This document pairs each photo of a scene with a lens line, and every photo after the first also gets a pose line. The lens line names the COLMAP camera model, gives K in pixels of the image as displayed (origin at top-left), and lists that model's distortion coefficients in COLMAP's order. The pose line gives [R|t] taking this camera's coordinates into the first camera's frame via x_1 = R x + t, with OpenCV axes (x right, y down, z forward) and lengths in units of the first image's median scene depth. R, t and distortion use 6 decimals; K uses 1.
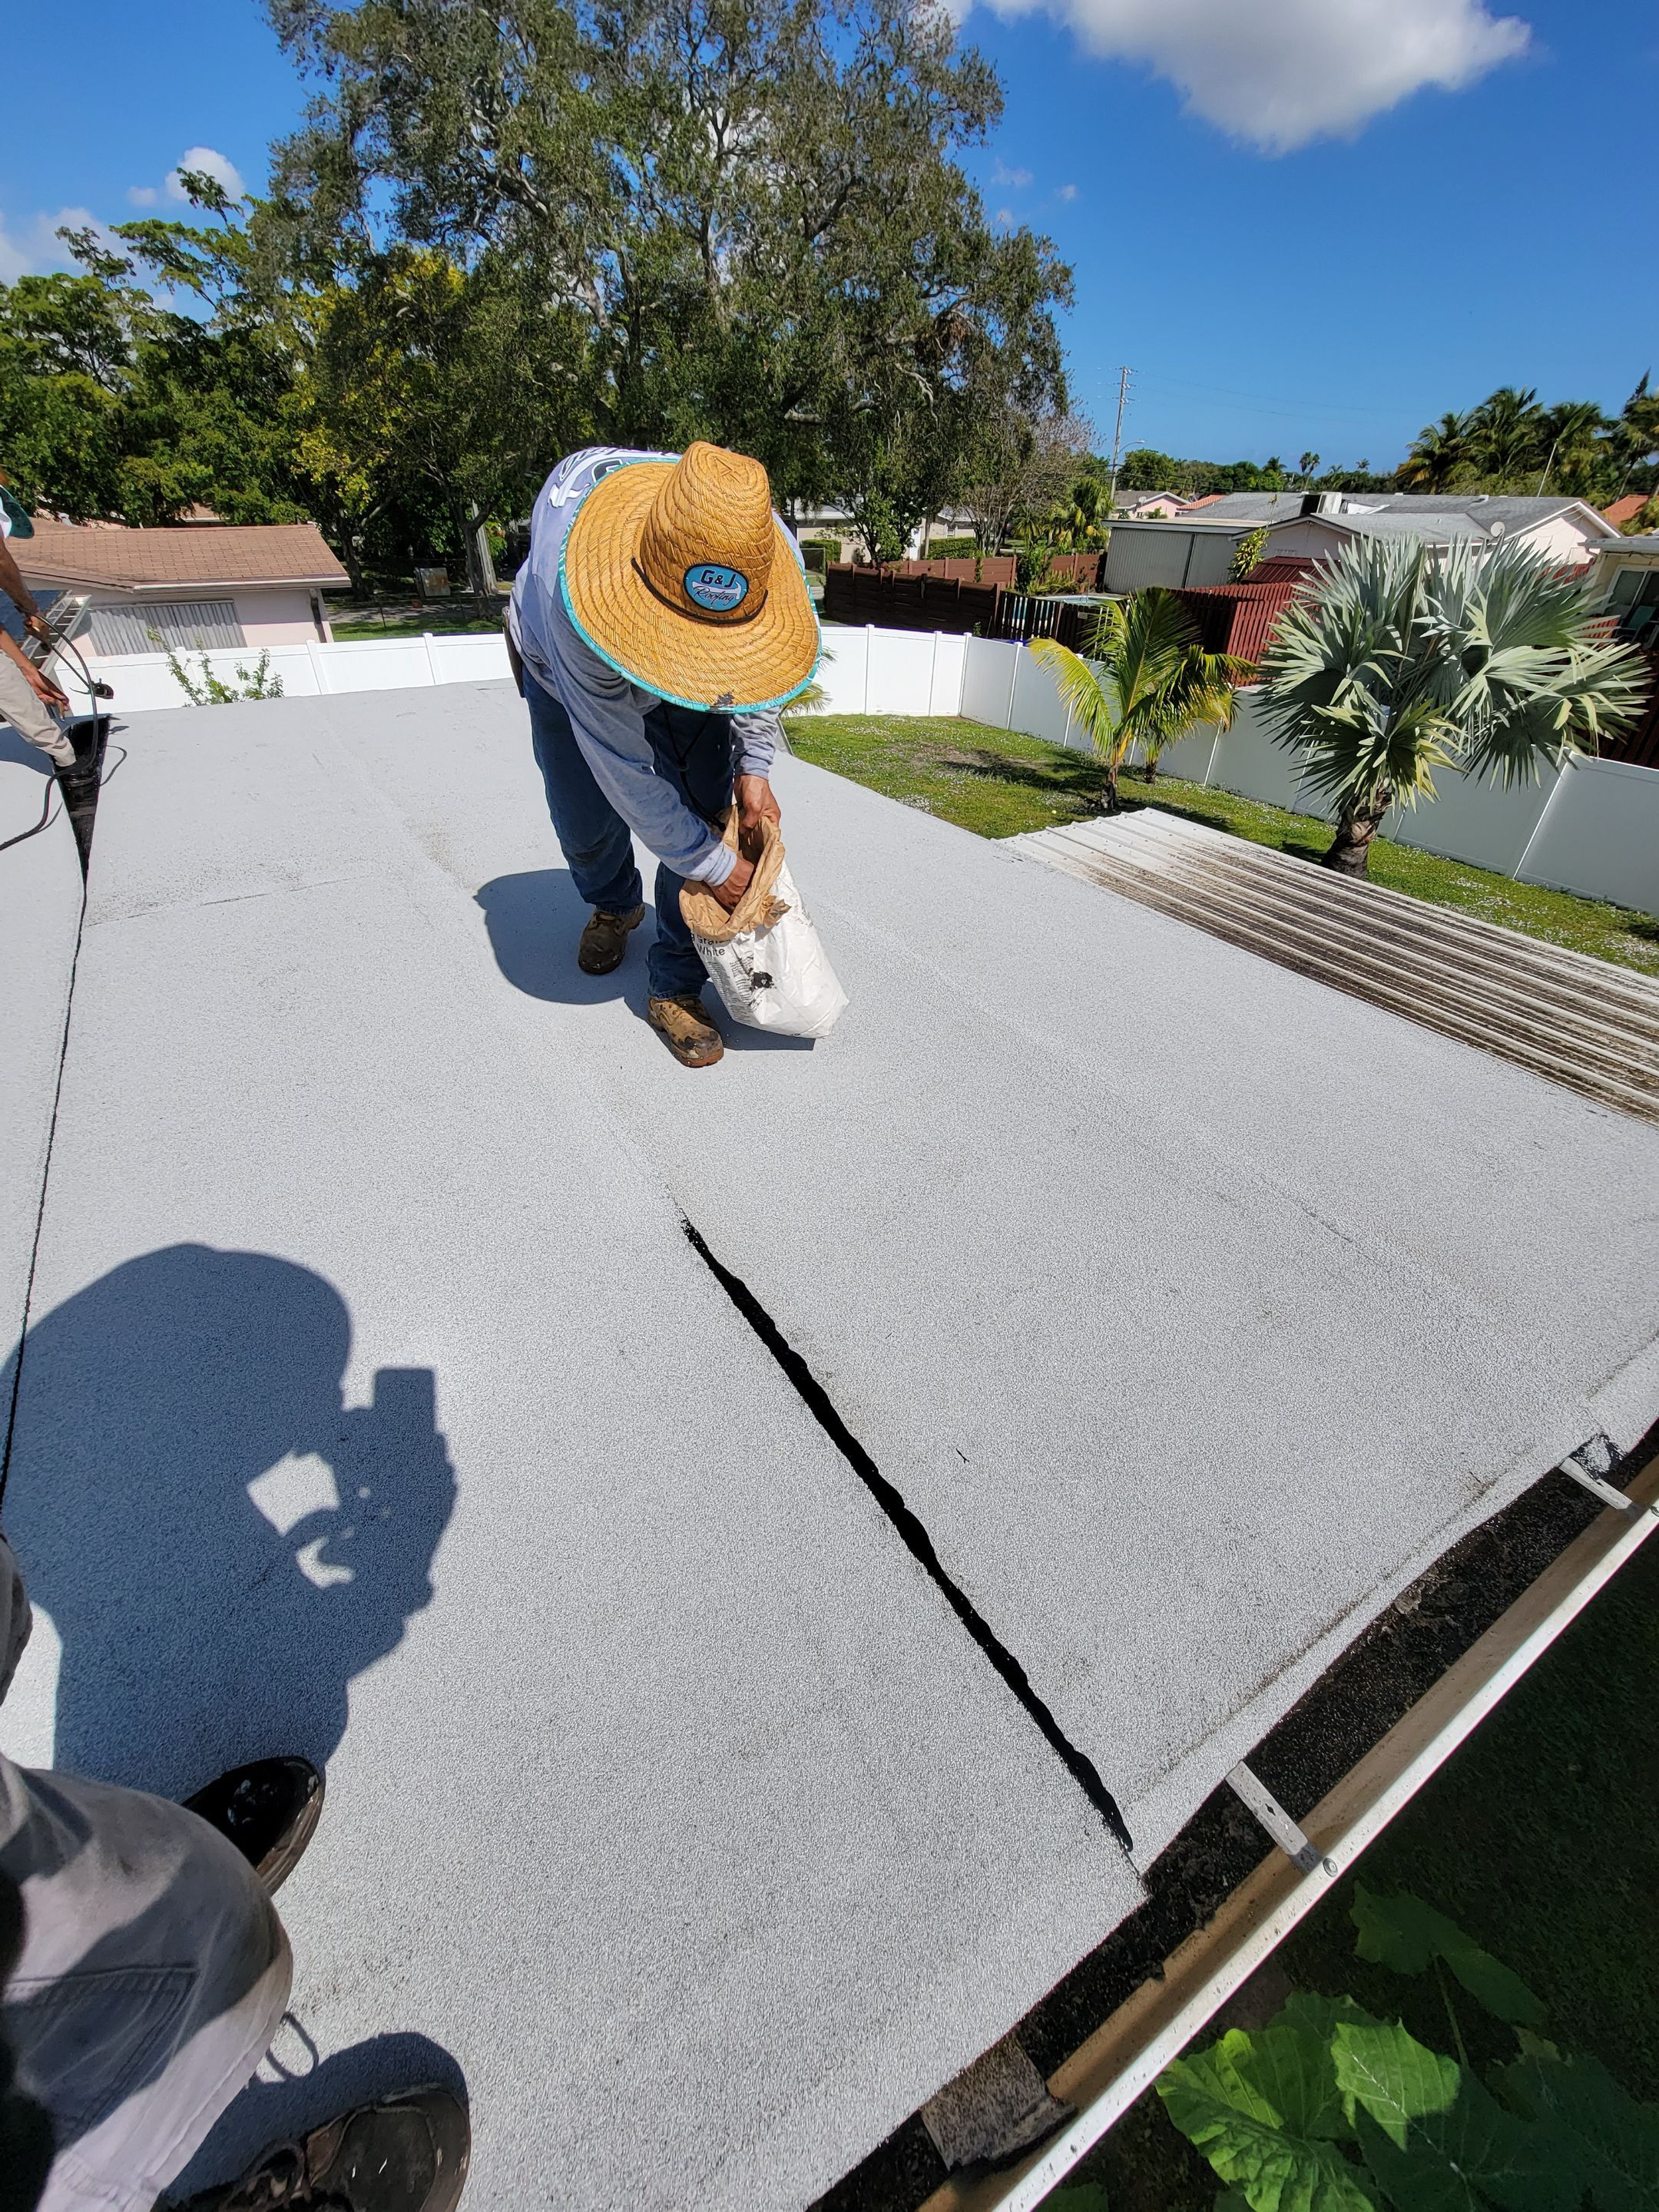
lens RADIAL K [[903.5, 0, 826.6], [0, 903.5, 1100.6], [0, 0, 1]] dist [-0.003152, -0.000915]
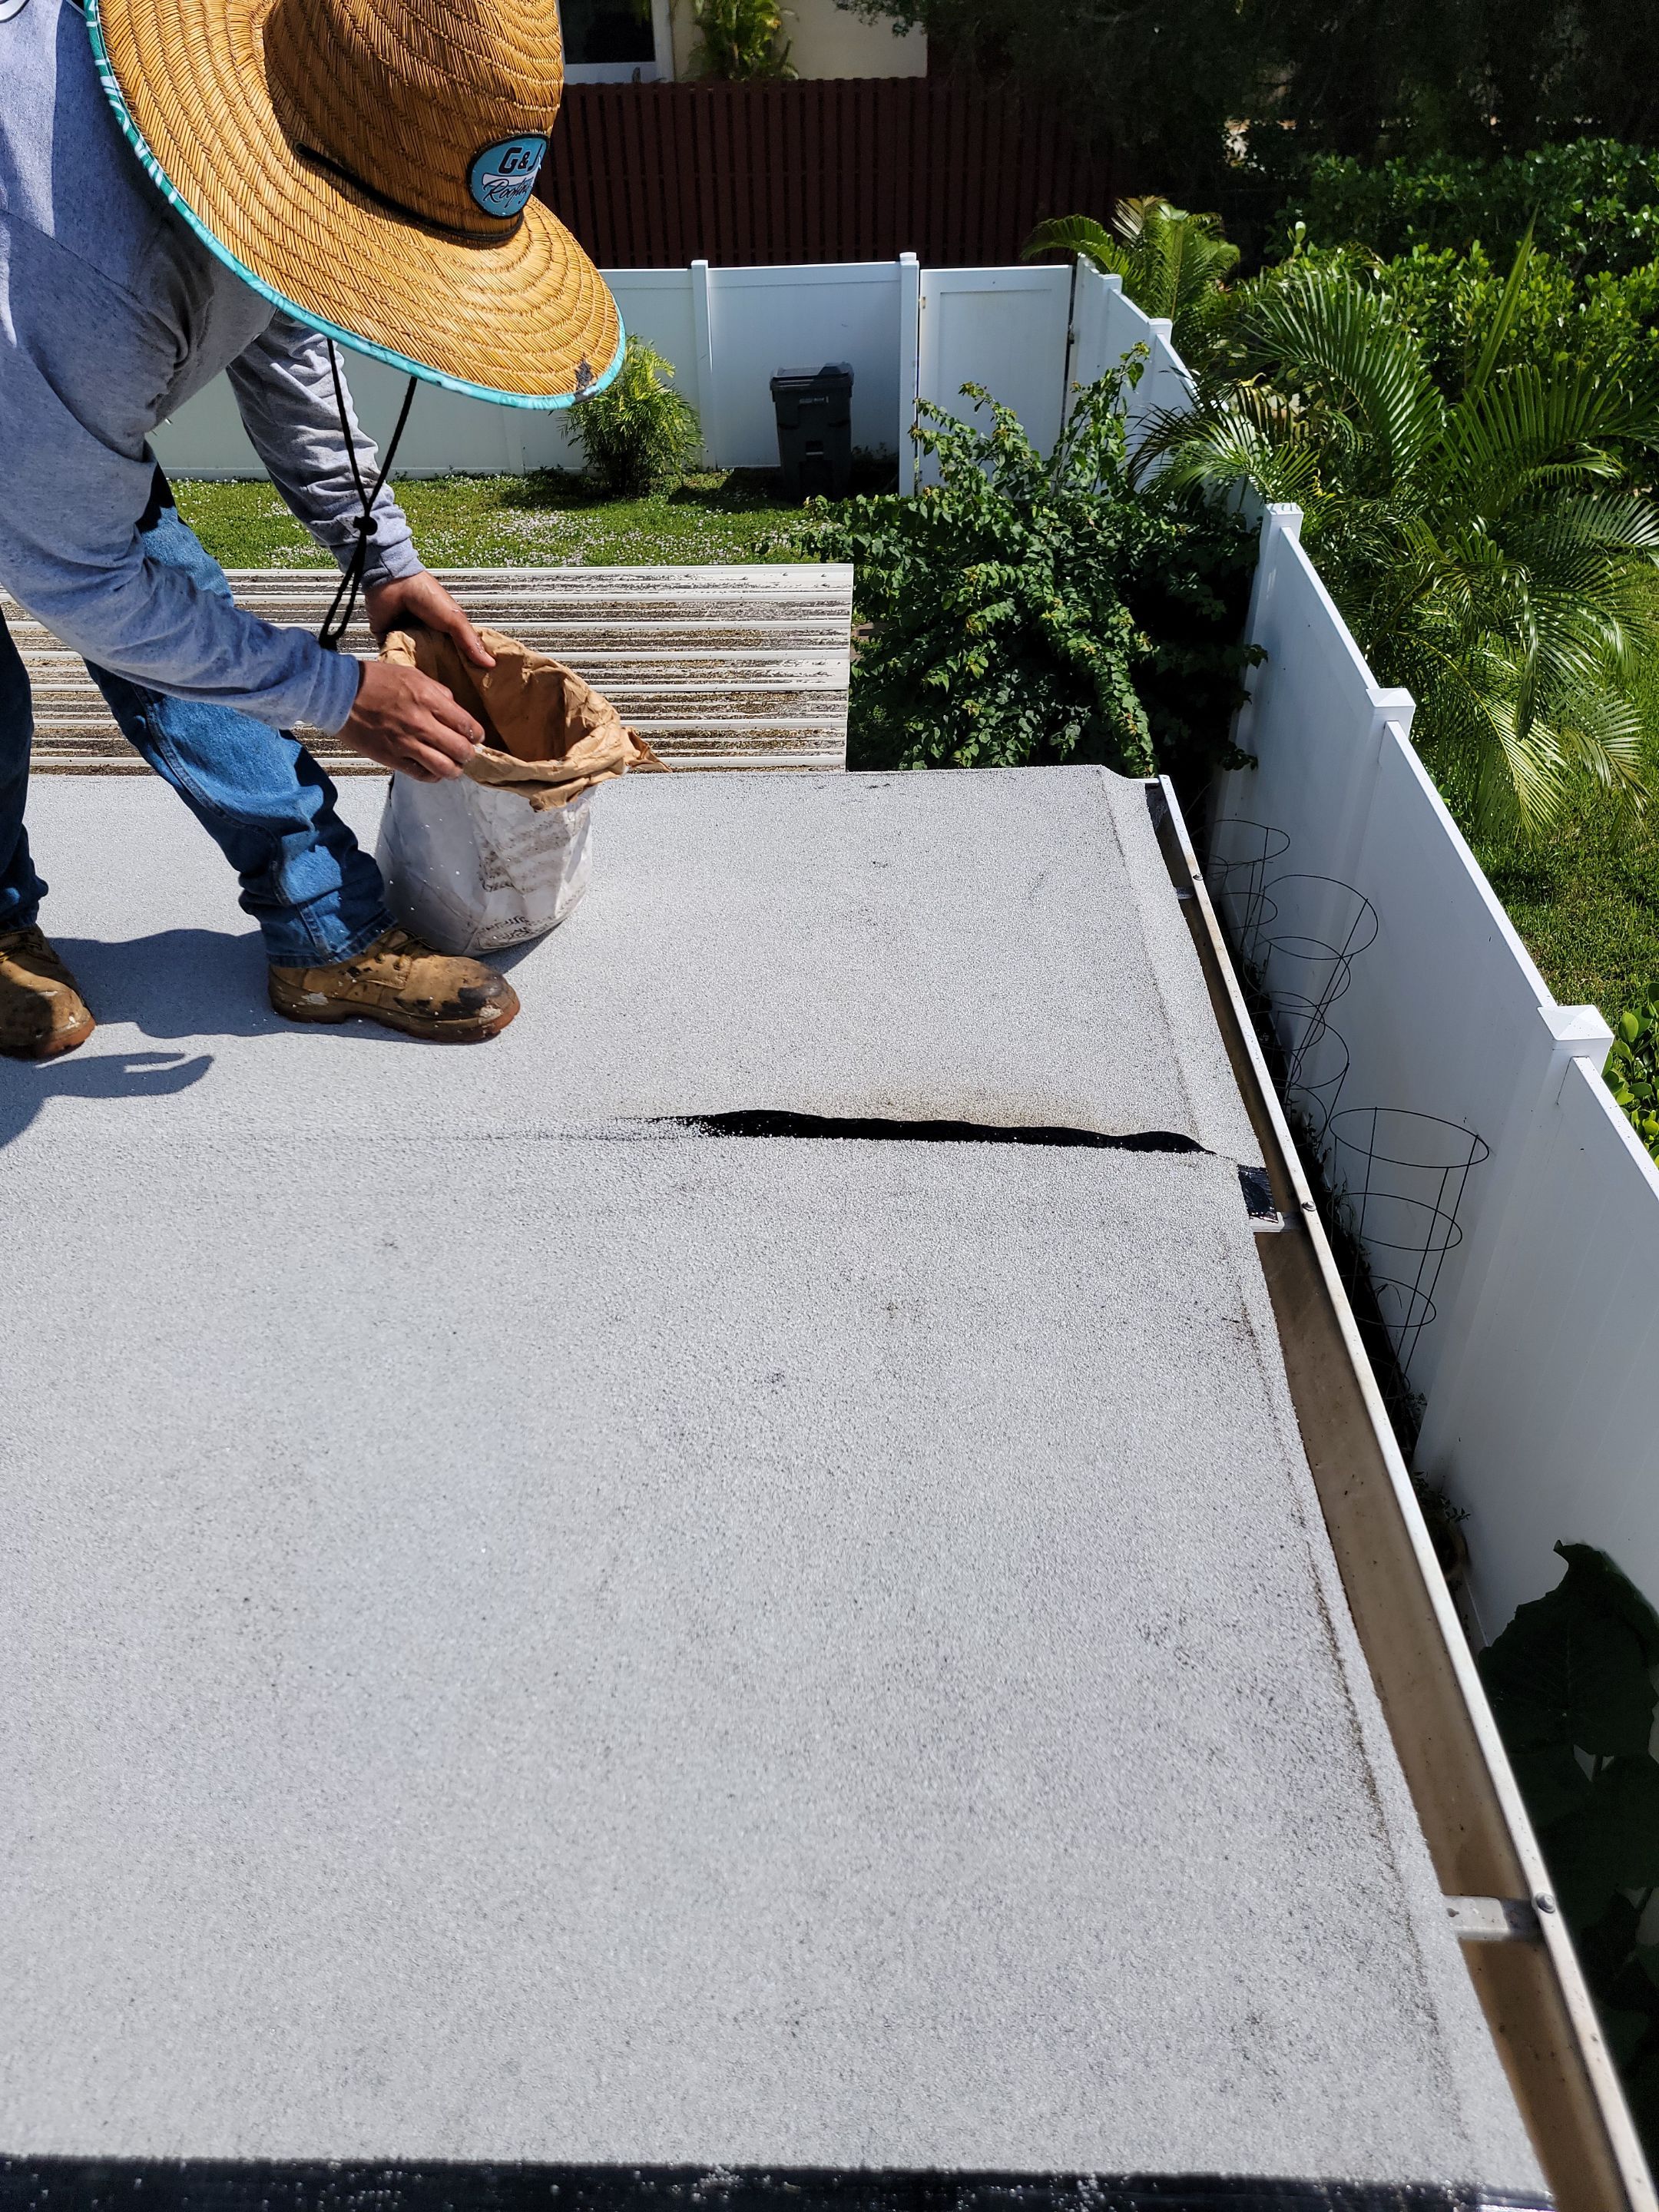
lens RADIAL K [[1533.6, 0, 804.6], [0, 1533.6, 1103.4], [0, 0, 1]] dist [0.059059, -0.033417]
pose [[0.546824, -0.544660, 0.635869, -0.008507], [0.493119, 0.823286, 0.281131, -0.012907], [-0.676622, 0.159830, 0.718774, 0.016583]]
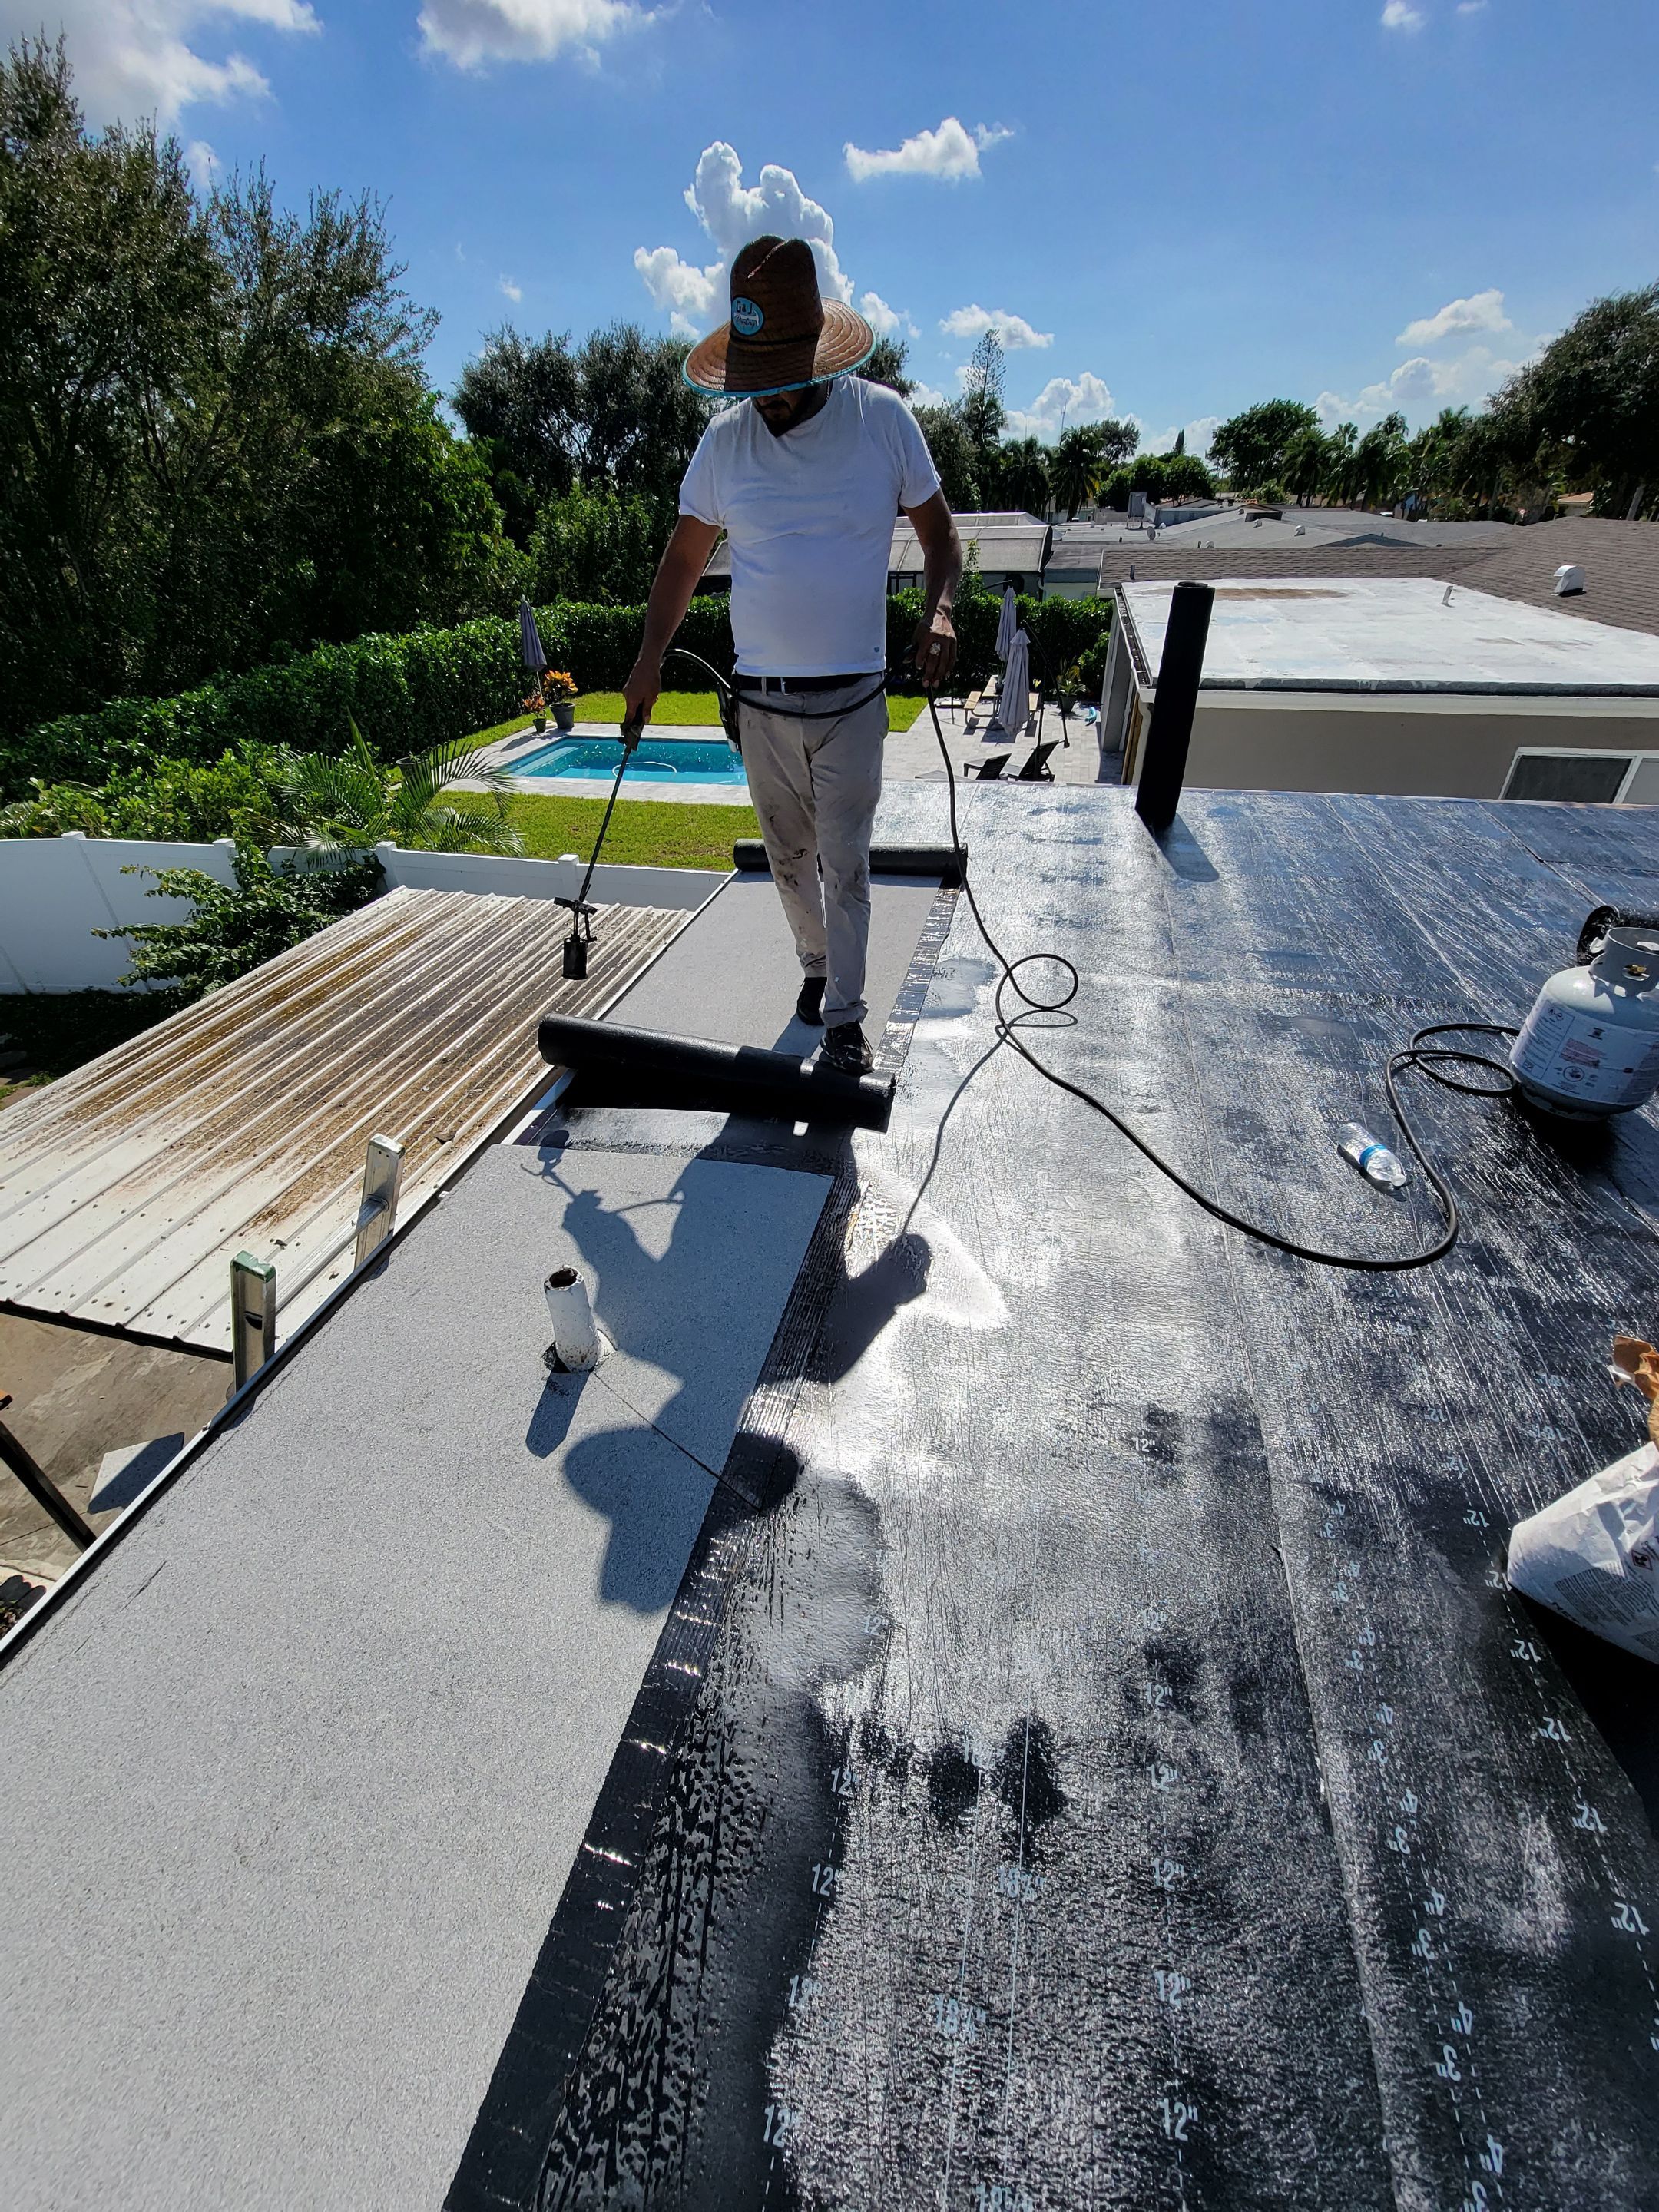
lens RADIAL K [[903.5, 0, 828.1], [0, 903.5, 1104.6], [0, 0, 1]] dist [-0.003152, -0.000915]
pose [[-0.703025, -0.390014, 0.594681, -0.098694], [0.412542, 0.457478, 0.787733, -0.145440], [-0.579280, 0.799127, -0.160721, 0.186998]]
